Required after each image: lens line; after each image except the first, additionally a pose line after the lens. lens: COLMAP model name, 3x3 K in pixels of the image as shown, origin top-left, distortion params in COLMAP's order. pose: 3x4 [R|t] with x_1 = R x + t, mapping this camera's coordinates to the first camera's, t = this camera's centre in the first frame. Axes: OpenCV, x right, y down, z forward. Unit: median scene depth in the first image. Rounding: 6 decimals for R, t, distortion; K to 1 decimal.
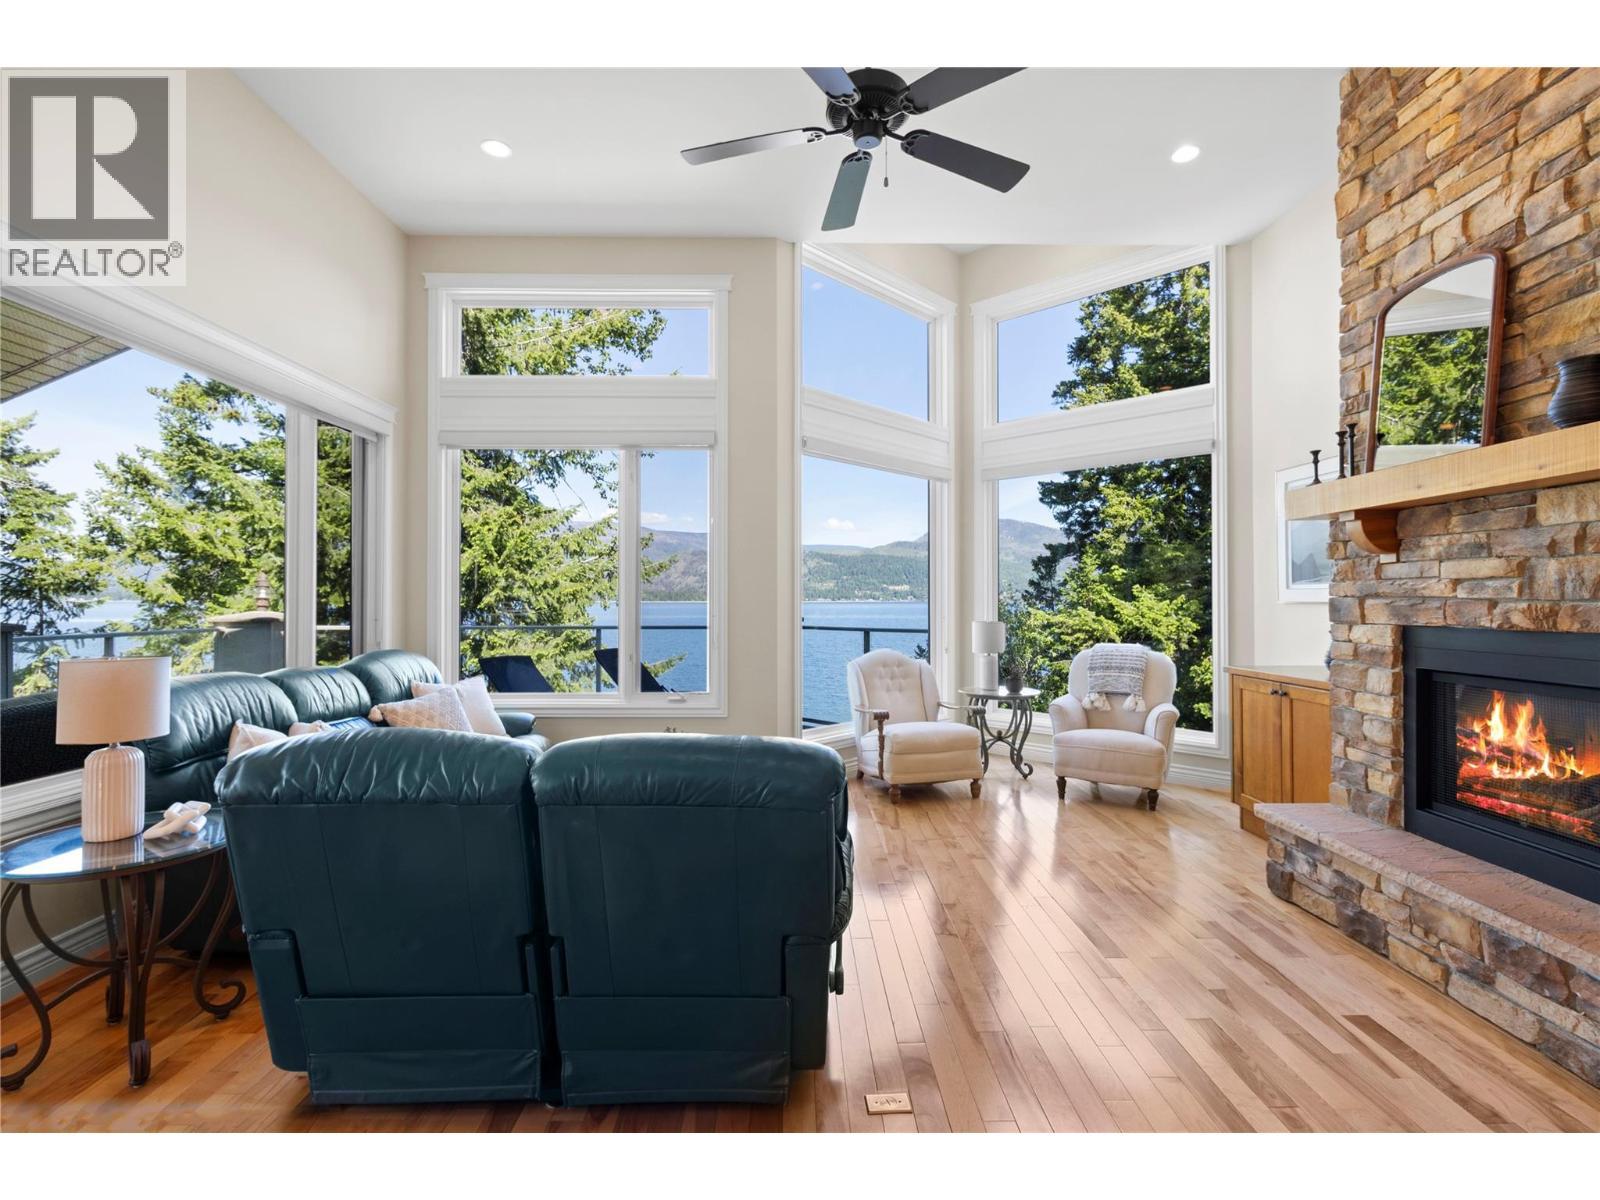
lens RADIAL K [[753.9, 0, 800.1], [0, 753.9, 591.6], [0, 0, 1]] dist [0.000674, 0.001219]
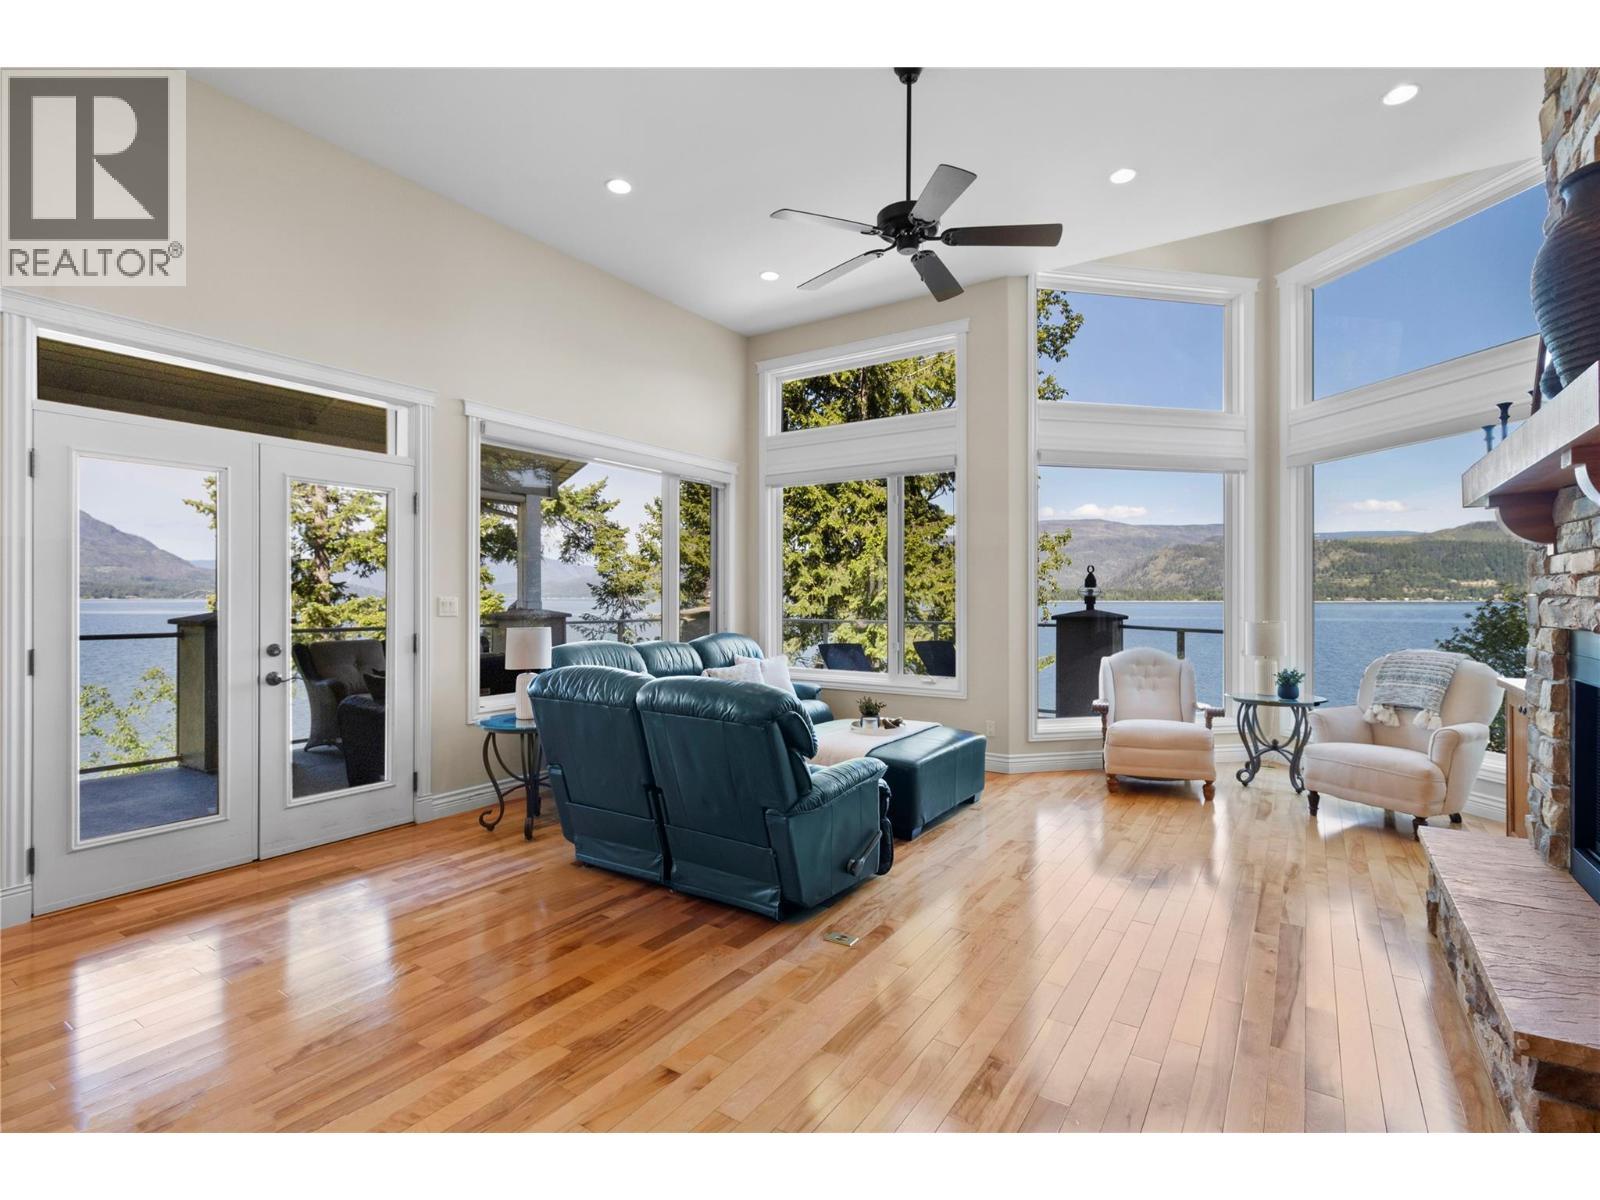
lens RADIAL K [[753.9, 0, 811.3], [0, 753.9, 594.4], [0, 0, 1]] dist [0.000674, 0.001219]
pose [[0.833645, -0.002883, -0.552294, 0.427371], [0.005673, 0.999978, 0.003343, -0.000871], [0.552272, -0.005920, 0.833643, -0.124799]]
